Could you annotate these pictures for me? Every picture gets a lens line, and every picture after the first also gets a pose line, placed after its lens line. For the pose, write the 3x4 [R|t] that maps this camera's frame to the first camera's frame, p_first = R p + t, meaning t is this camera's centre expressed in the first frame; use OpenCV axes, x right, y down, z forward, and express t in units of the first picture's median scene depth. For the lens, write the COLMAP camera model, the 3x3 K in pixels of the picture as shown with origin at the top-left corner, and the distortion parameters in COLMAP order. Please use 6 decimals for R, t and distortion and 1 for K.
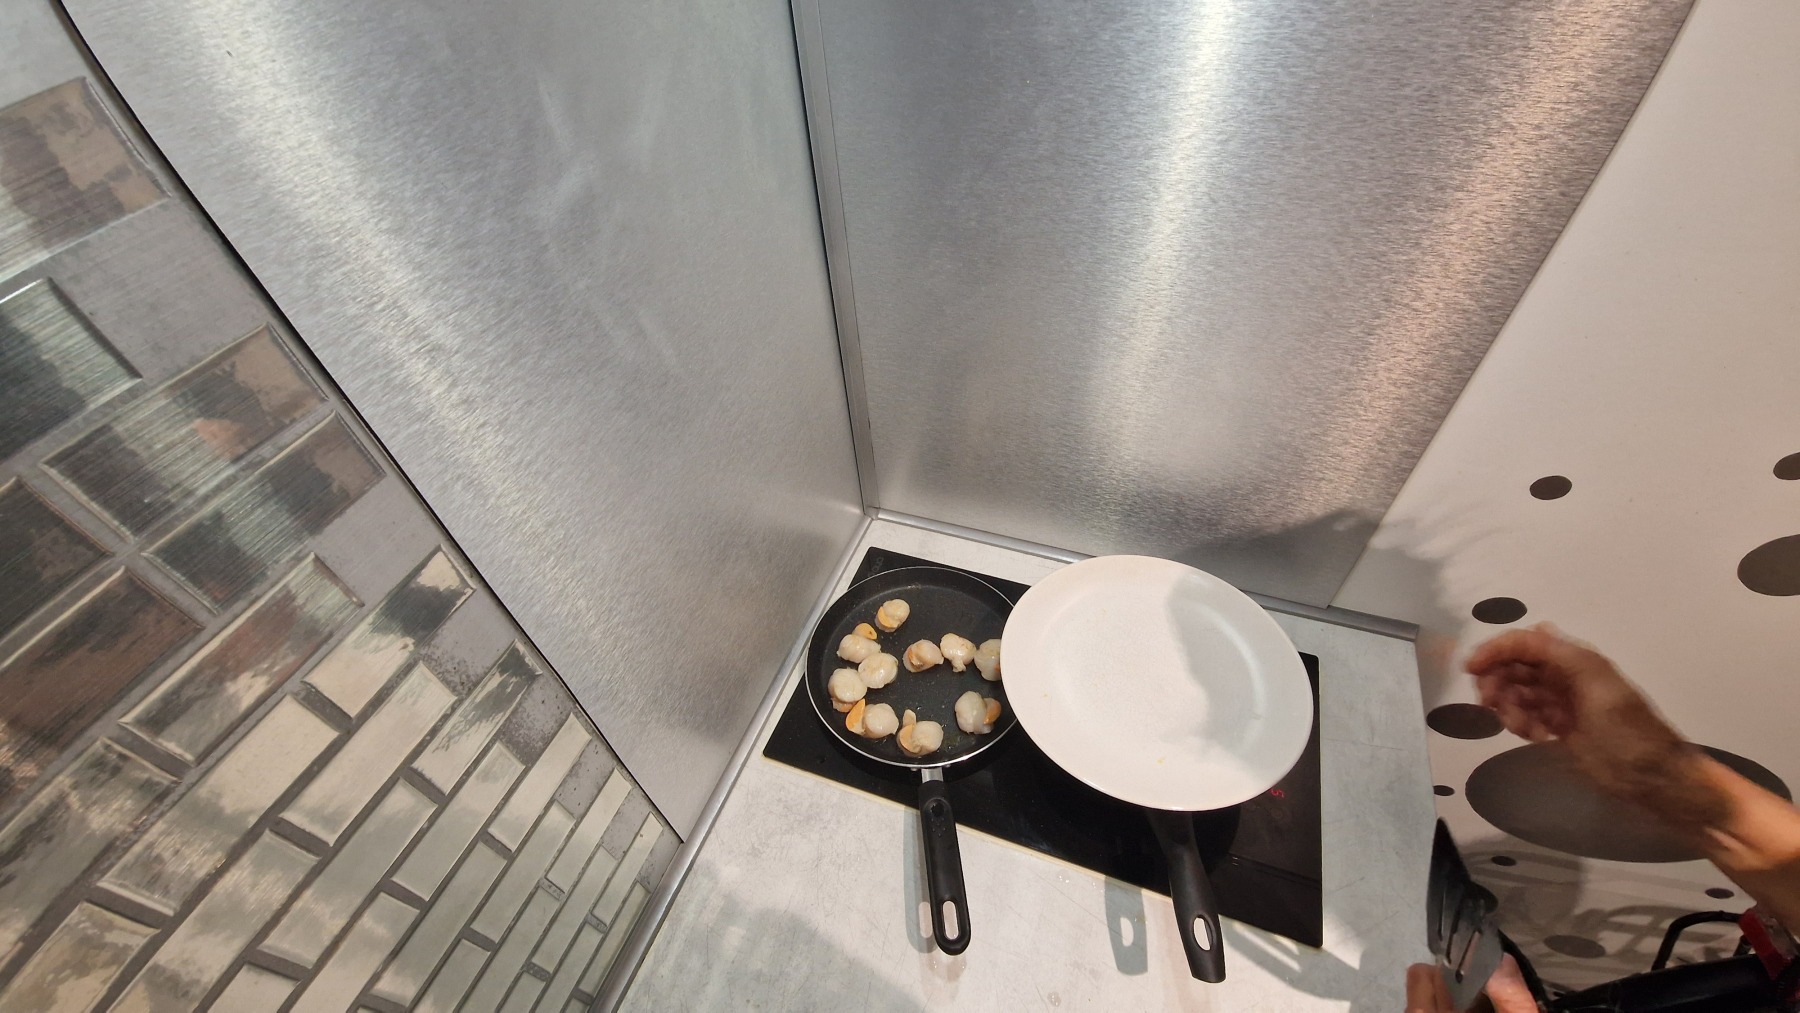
lens RADIAL K [[744.3, 0, 897.5], [0, 744.3, 511.7], [0, 0, 1]] dist [-0.002715, -0.000057]
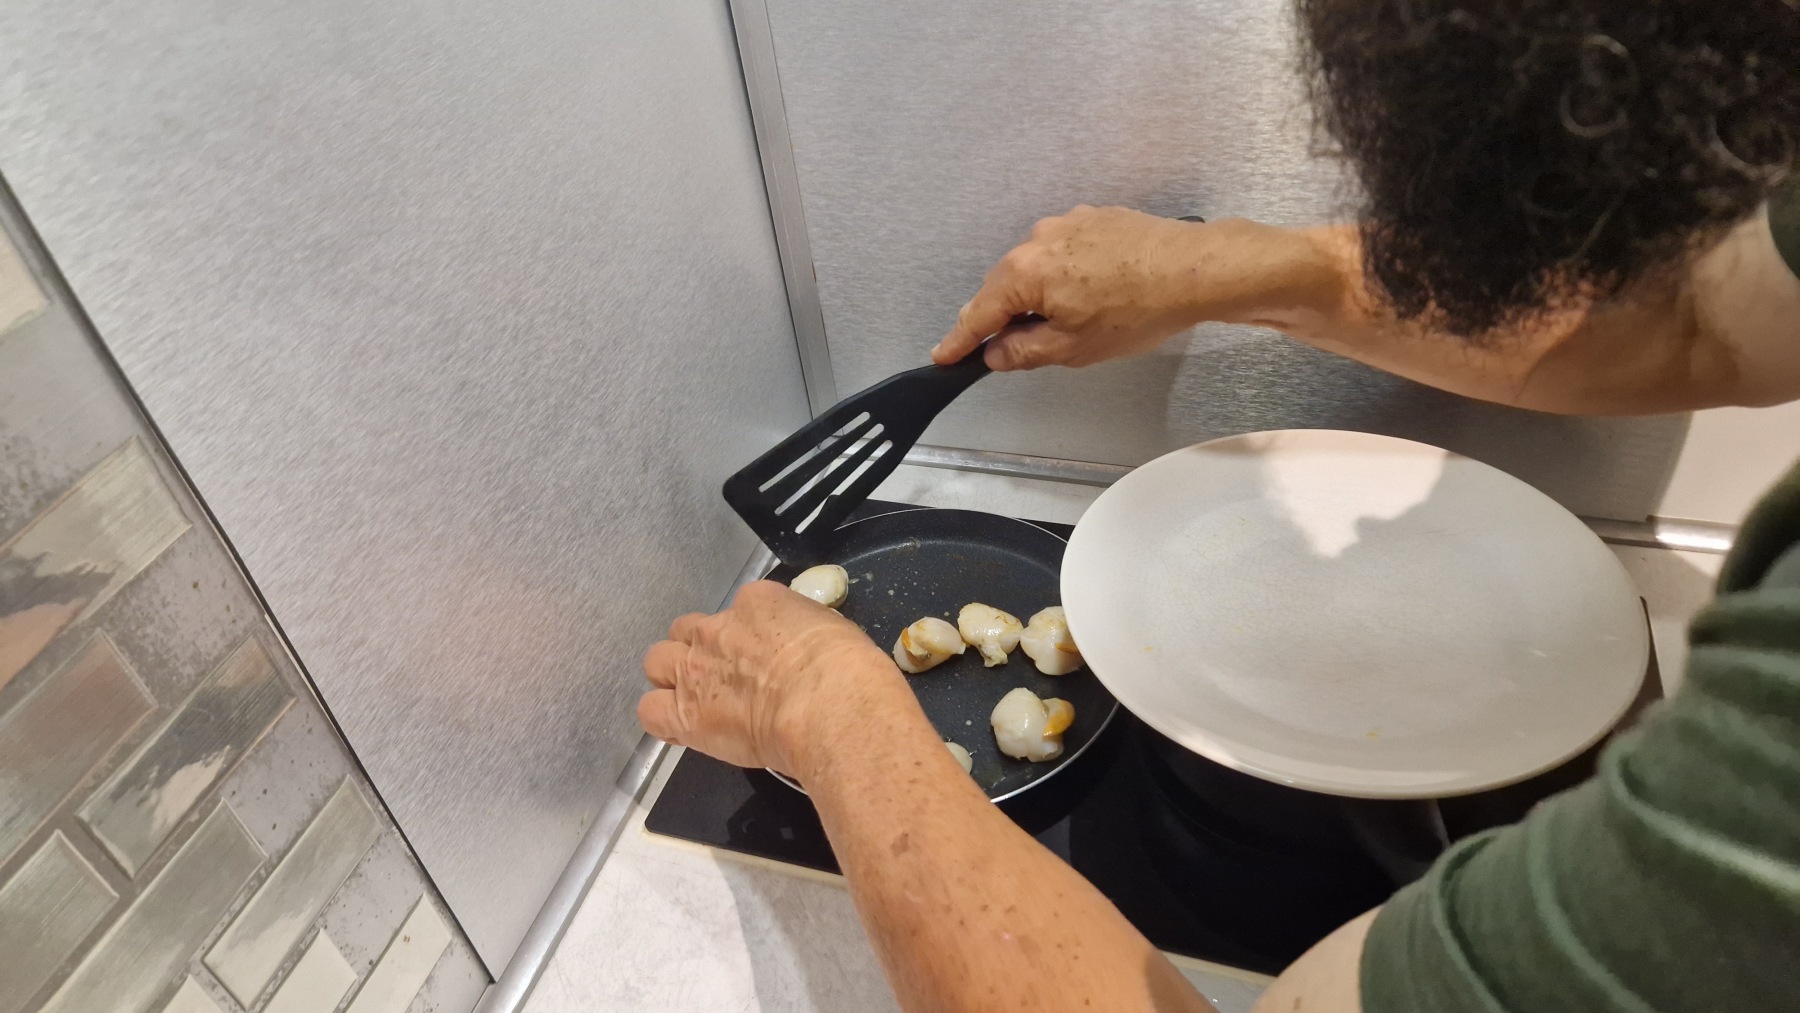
lens RADIAL K [[1233.4, 0, 902.4], [0, 1233.4, 503.0], [0, 0, 1]] dist [0.007574, -0.004785]
pose [[0.997976, -0.063514, 0.003265, 0.019169], [0.063352, 0.988293, -0.138792, 0.229966], [0.005588, 0.138718, 0.990316, 0.077284]]
